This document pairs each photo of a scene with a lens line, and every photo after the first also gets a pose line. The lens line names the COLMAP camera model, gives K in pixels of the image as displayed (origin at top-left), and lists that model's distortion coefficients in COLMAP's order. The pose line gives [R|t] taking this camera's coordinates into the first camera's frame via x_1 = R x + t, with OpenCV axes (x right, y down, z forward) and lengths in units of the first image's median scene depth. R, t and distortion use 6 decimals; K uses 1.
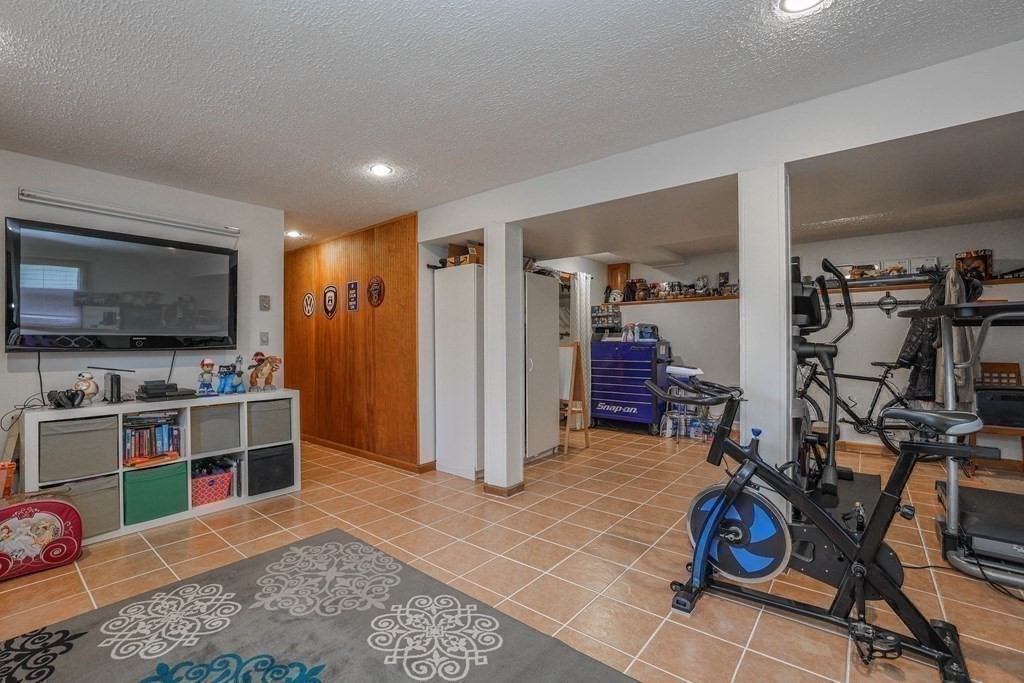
lens RADIAL K [[449.1, 0, 495.8], [0, 449.1, 330.2], [0, 0, 1]] dist [-0.040961, 0.012601]
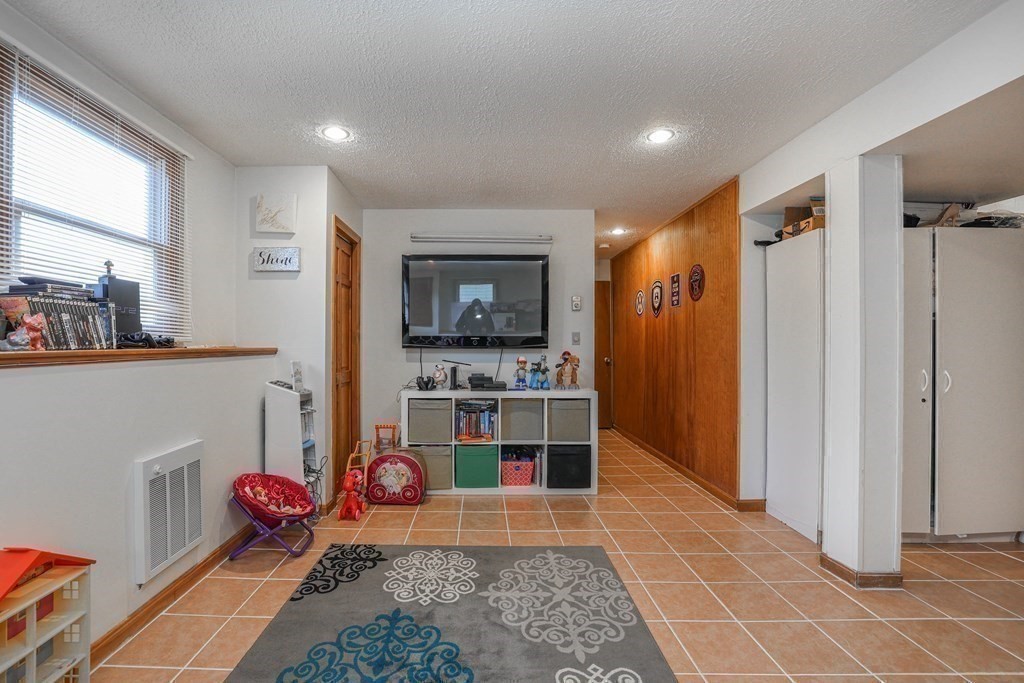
lens RADIAL K [[449.1, 0, 512.8], [0, 449.1, 336.7], [0, 0, 1]] dist [-0.040961, 0.012601]
pose [[0.645508, -0.003055, -0.763747, 0.197235], [0.015791, 0.999832, 0.009347, 0.003635], [0.763590, -0.018094, 0.645448, 0.246354]]
